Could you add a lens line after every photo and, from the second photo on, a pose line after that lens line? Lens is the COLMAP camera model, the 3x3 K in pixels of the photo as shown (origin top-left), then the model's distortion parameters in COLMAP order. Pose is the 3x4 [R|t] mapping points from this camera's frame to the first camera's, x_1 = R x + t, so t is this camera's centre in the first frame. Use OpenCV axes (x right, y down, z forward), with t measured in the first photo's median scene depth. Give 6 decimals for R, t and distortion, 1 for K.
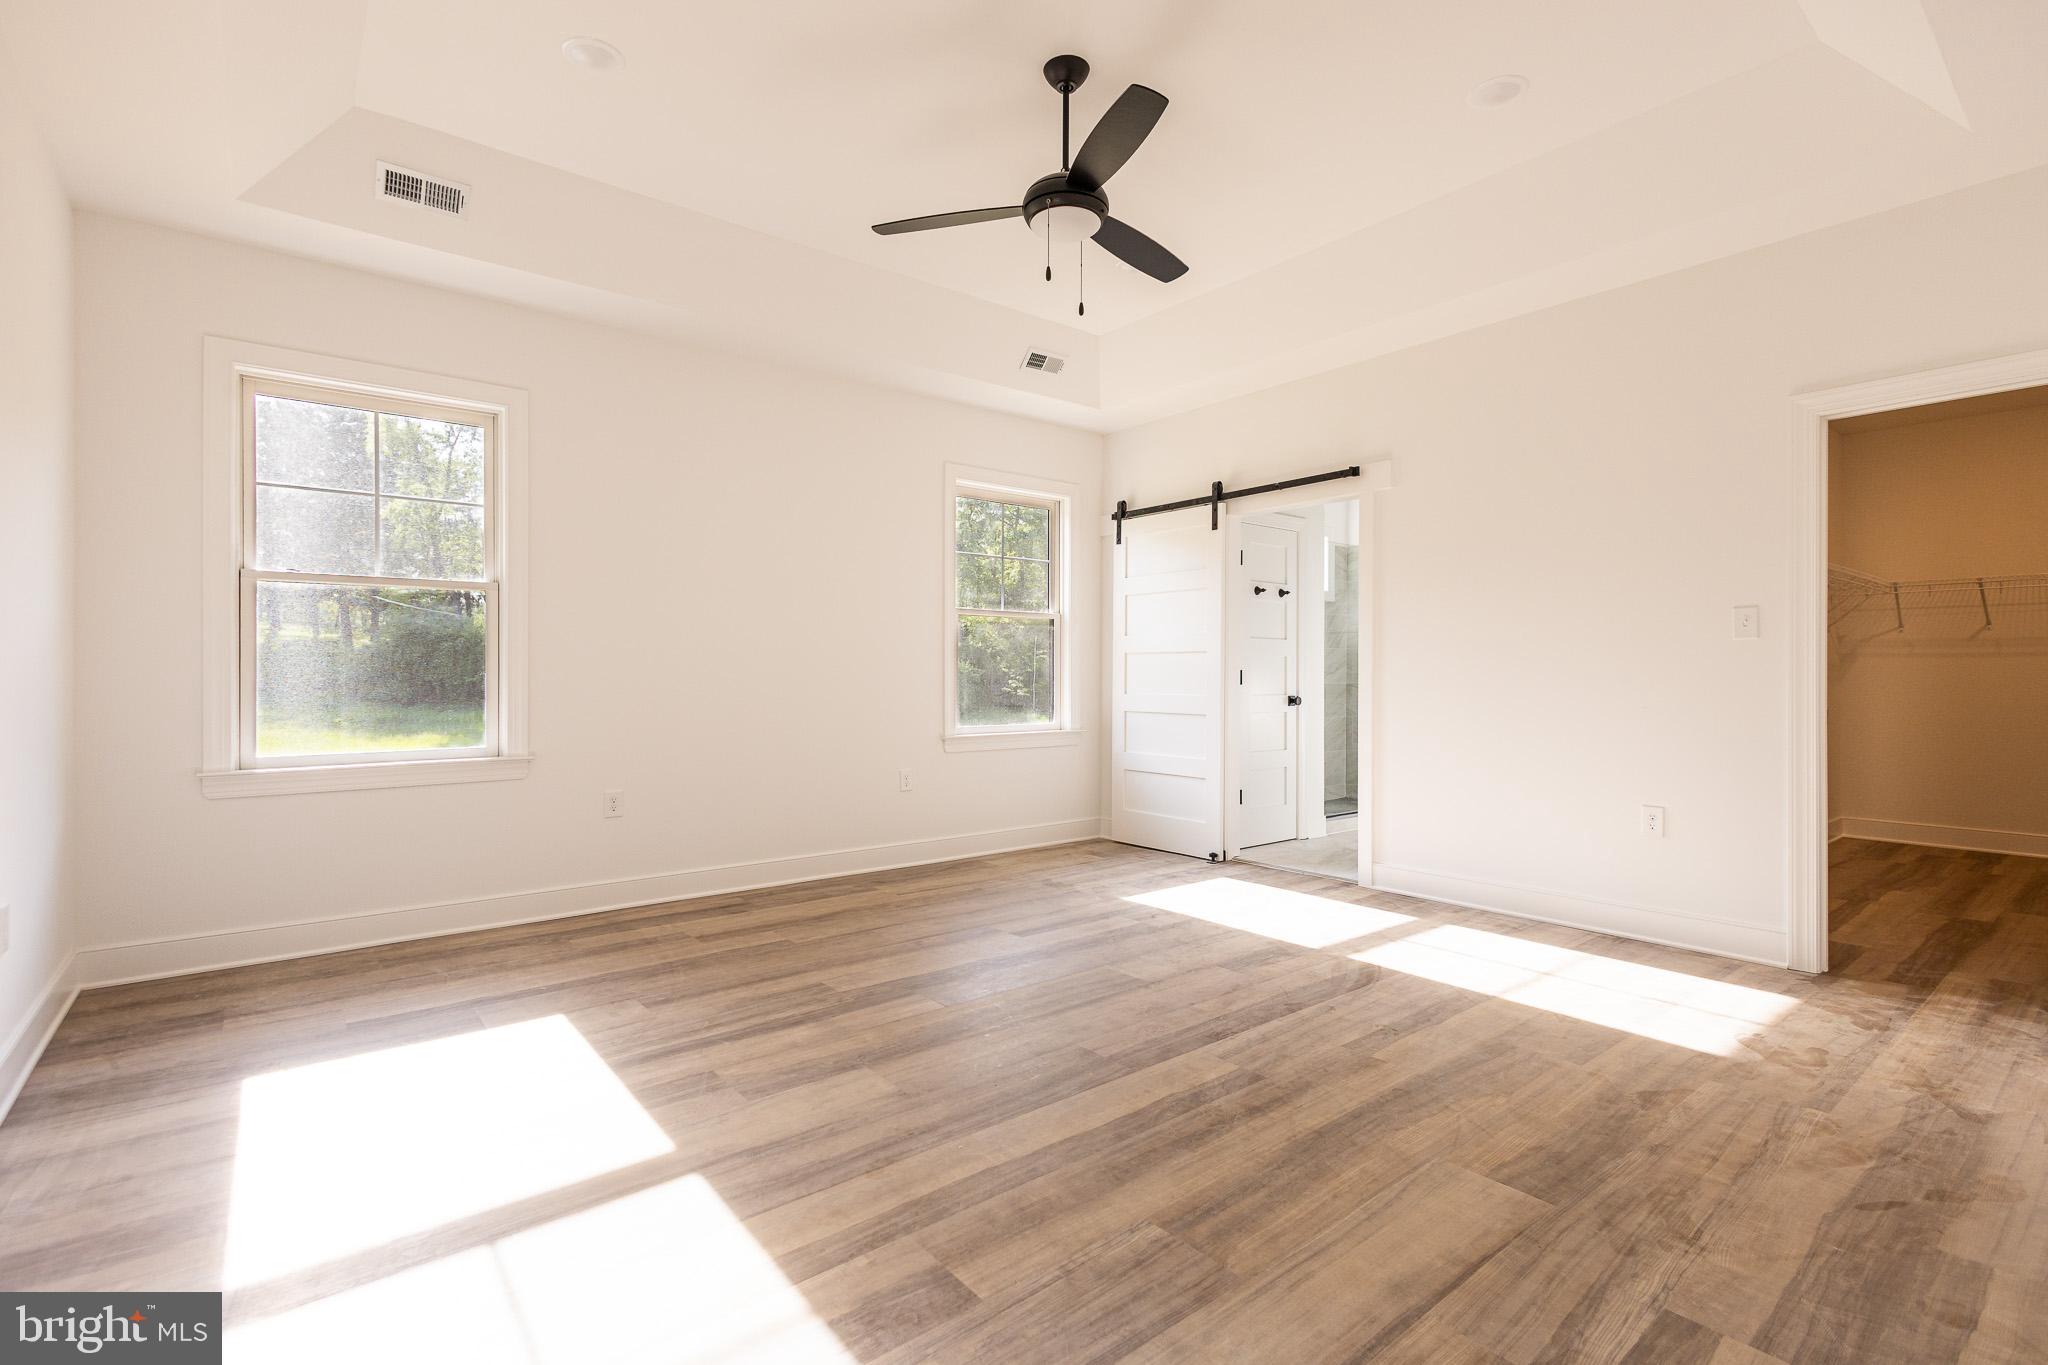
lens RADIAL K [[943.4, 0, 1011.3], [0, 943.4, 682.9], [0, 0, 1]] dist [0.012209, -0.005185]
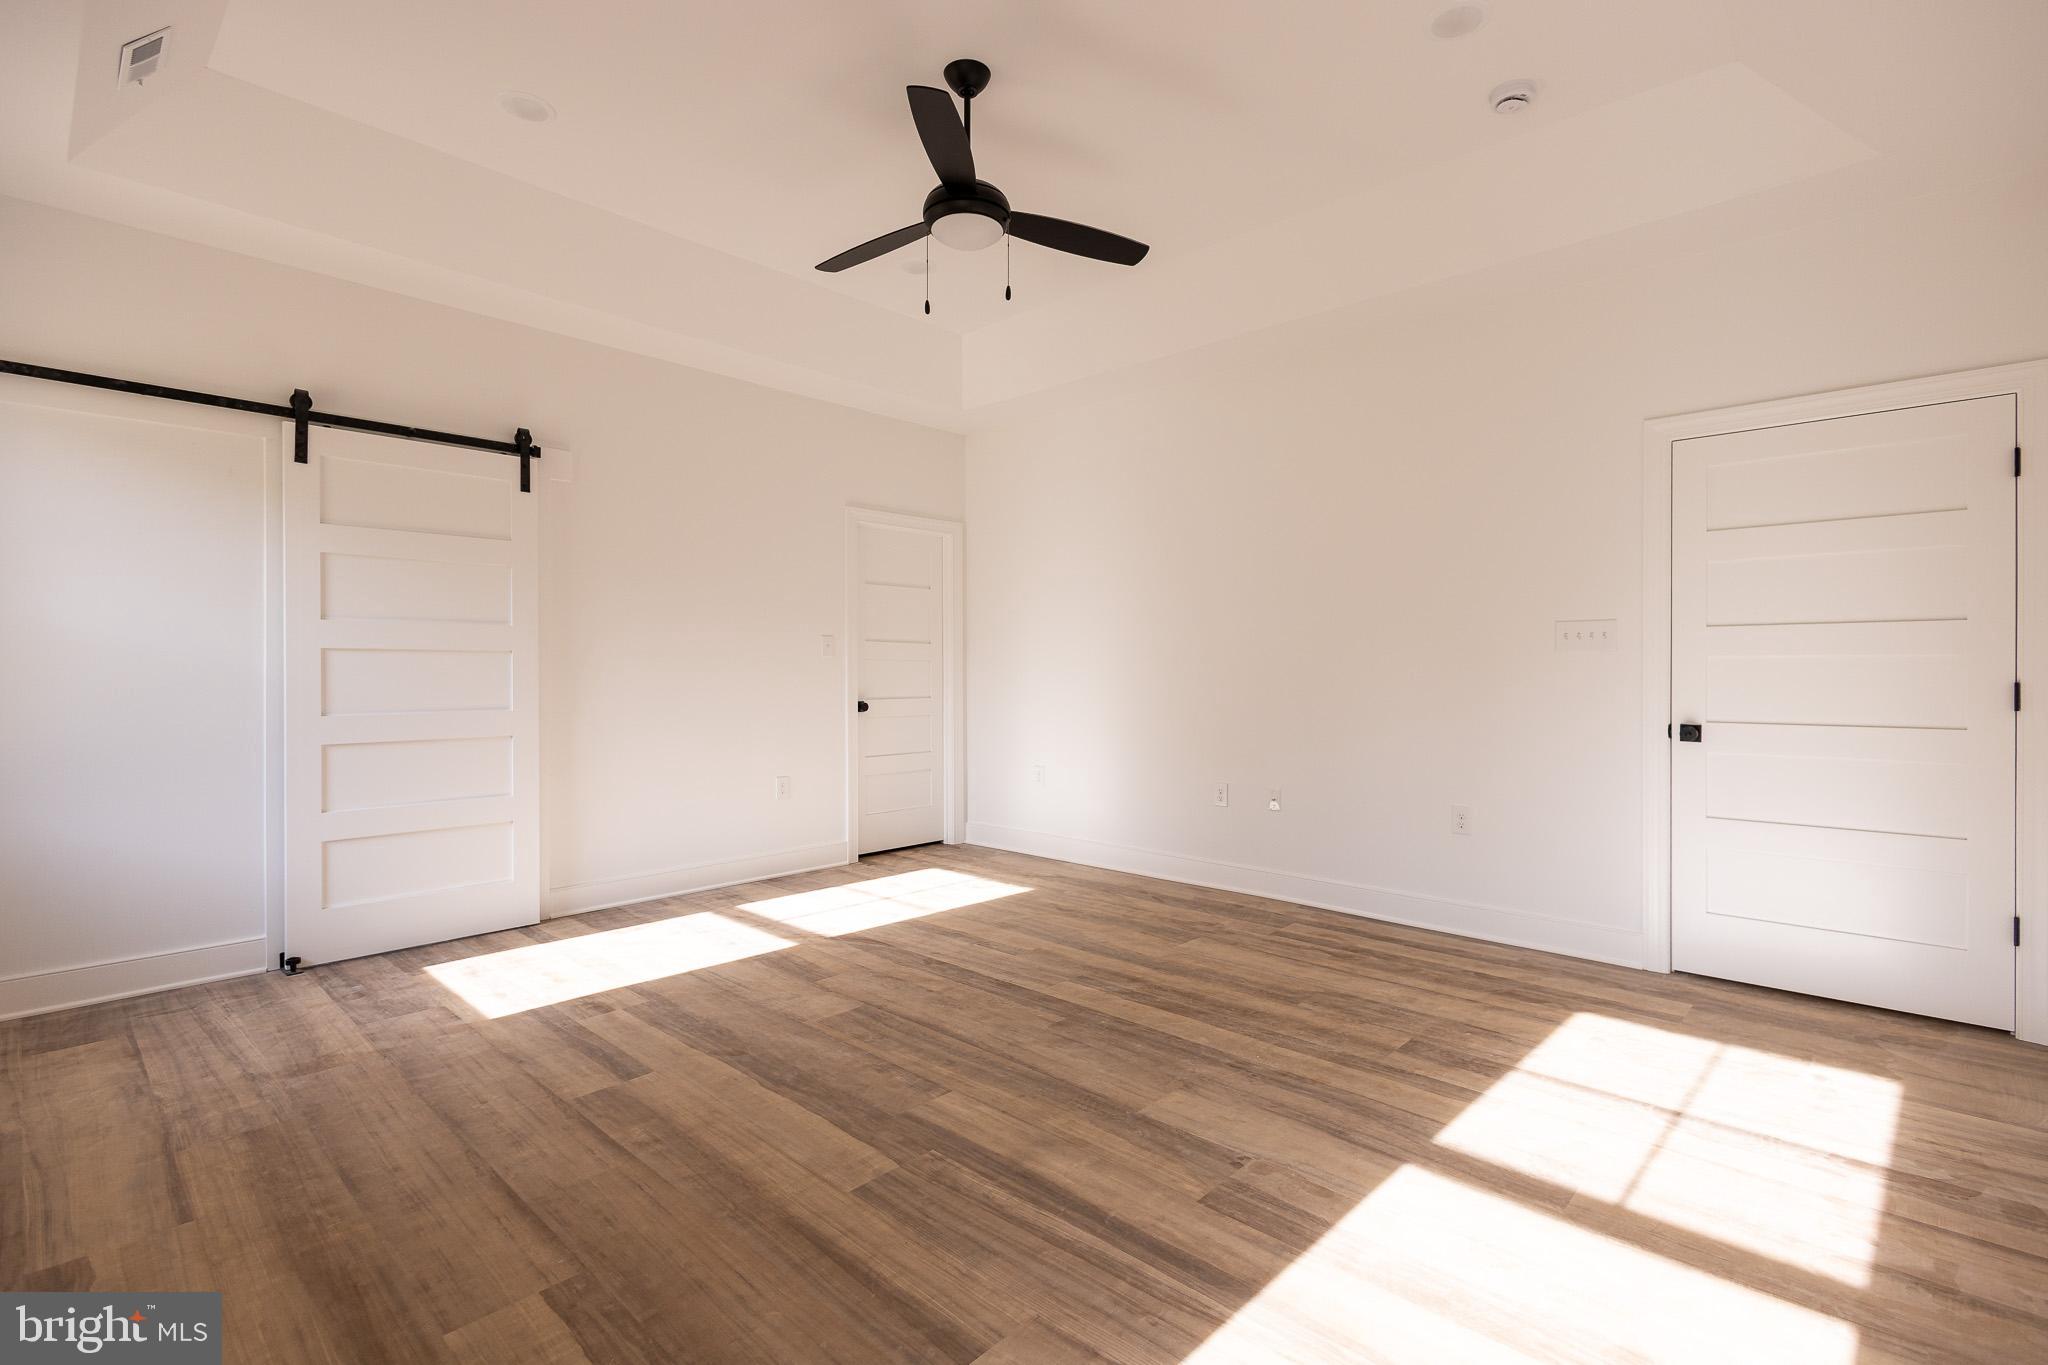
lens RADIAL K [[943.4, 0, 1033.8], [0, 943.4, 670.6], [0, 0, 1]] dist [0.012209, -0.005185]
pose [[-0.150860, -0.000561, 0.988555, -1.018549], [0.005711, 0.999983, 0.001439, -0.031821], [-0.988539, 0.005863, -0.150854, 1.186493]]
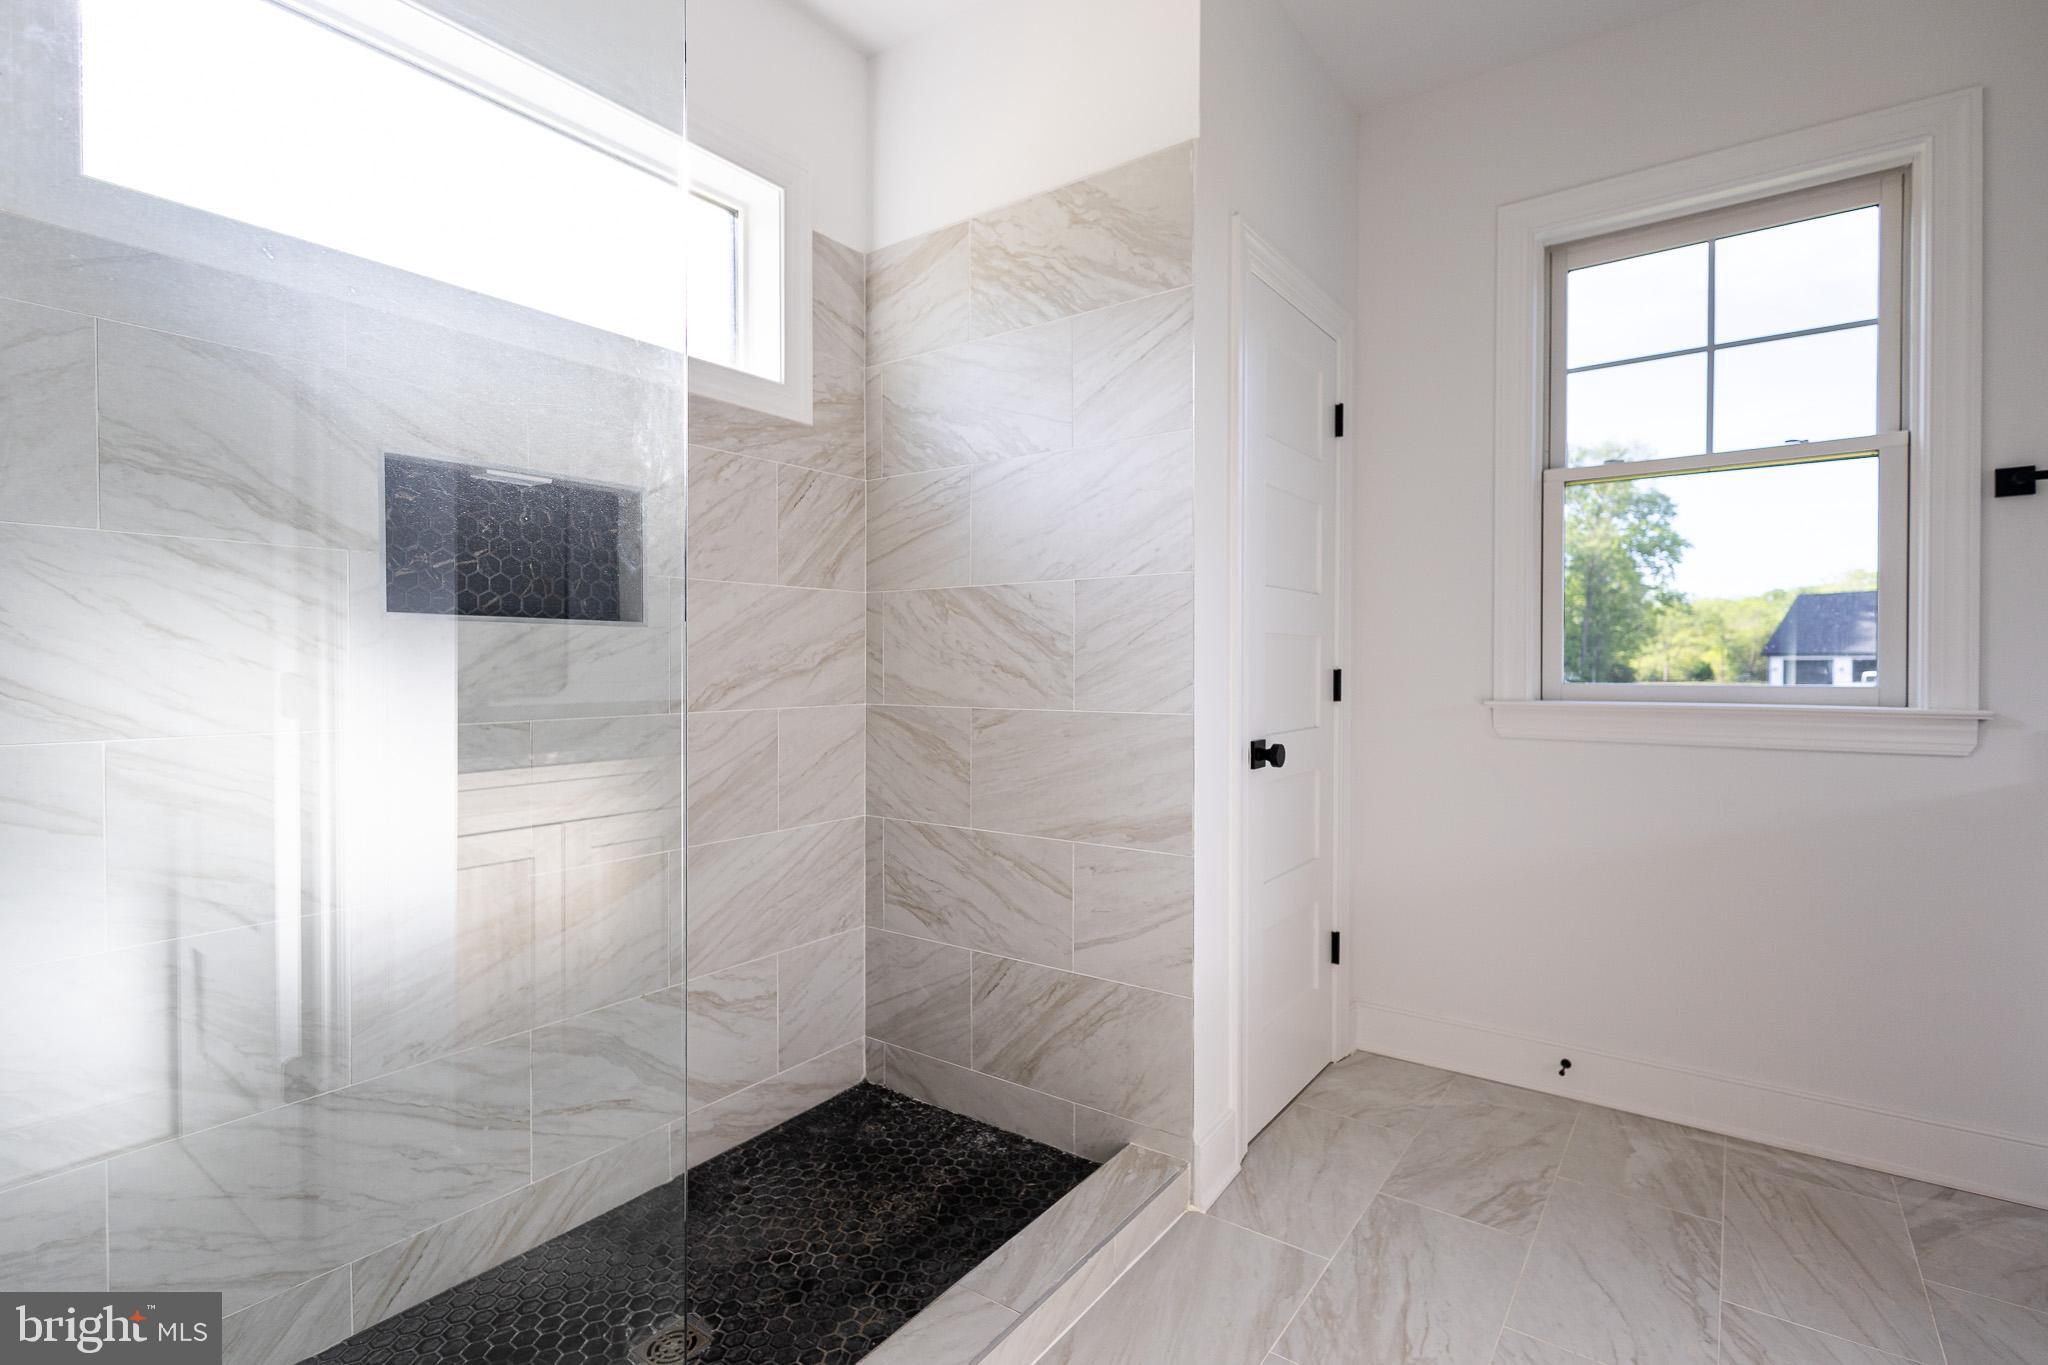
lens RADIAL K [[943.4, 0, 1033.8], [0, 943.4, 674.5], [0, 0, 1]] dist [0.012209, -0.005185]
pose [[0.962298, -0.000937, 0.271994, 0.966833], [0.001264, 0.999999, -0.001025, -0.028338], [-0.271993, 0.001330, 0.962298, 2.072082]]
